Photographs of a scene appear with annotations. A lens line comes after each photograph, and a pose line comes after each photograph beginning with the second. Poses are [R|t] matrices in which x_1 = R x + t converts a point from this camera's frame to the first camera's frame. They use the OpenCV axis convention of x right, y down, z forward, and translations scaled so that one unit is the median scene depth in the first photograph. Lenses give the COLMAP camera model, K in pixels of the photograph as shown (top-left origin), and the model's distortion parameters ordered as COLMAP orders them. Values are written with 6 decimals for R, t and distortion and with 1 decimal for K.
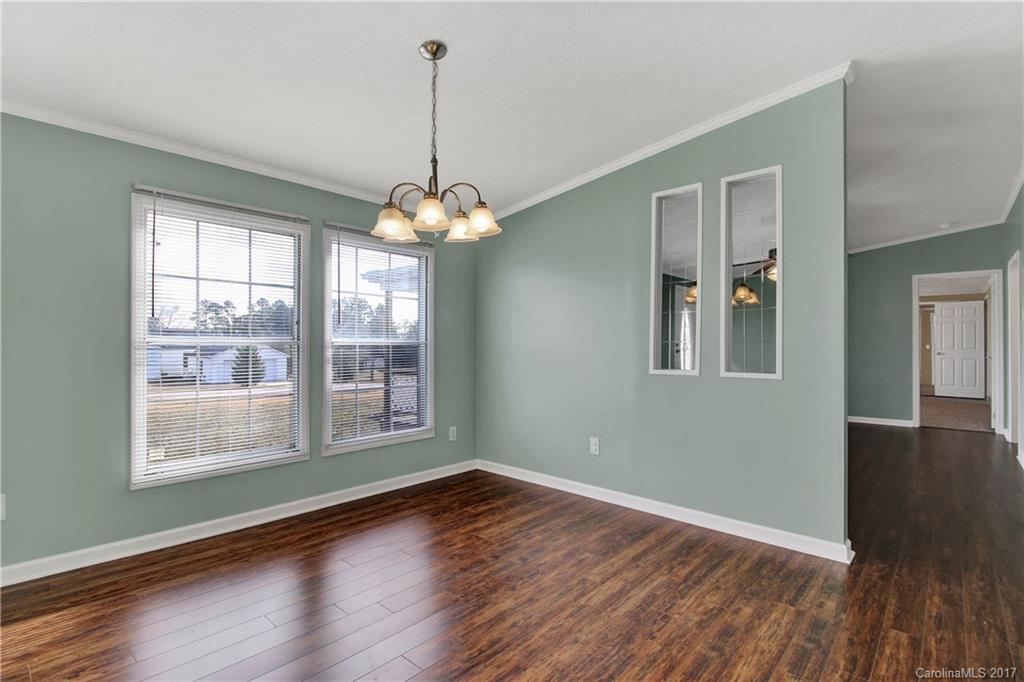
lens RADIAL K [[495.3, 0, 513.6], [0, 495.3, 328.2], [0, 0, 1]] dist [0.003697, -0.009678]
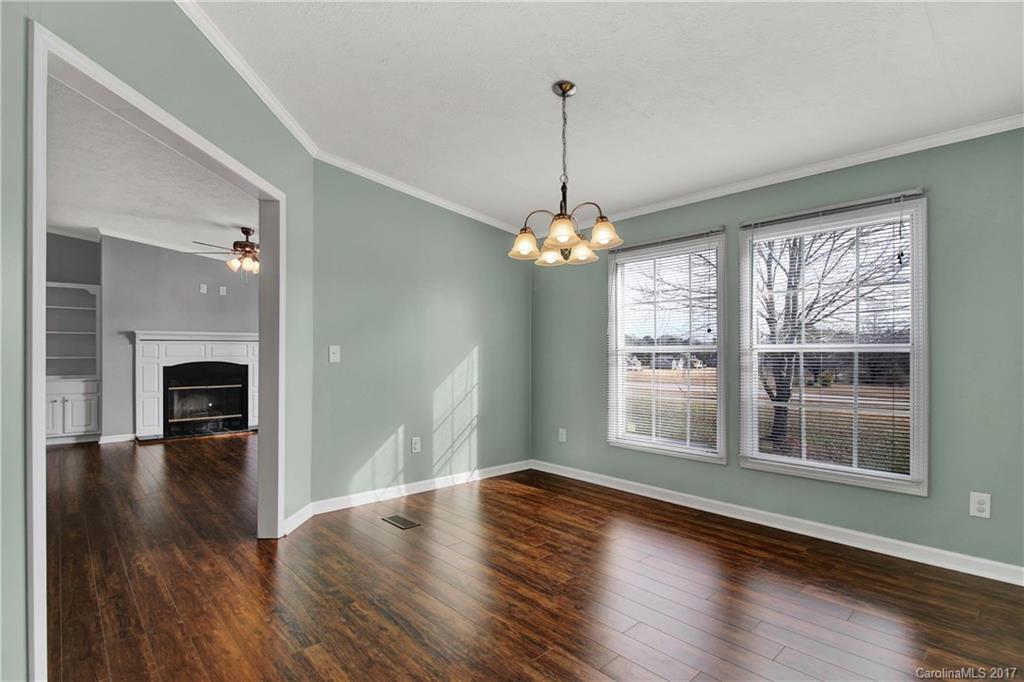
lens RADIAL K [[495.3, 0, 500.4], [0, 495.3, 350.7], [0, 0, 1]] dist [0.003697, -0.009678]
pose [[-0.103511, -0.009060, -0.994587, 0.724967], [0.030352, 0.999464, -0.012263, 0.032271], [0.994165, -0.031457, -0.103181, 0.729453]]
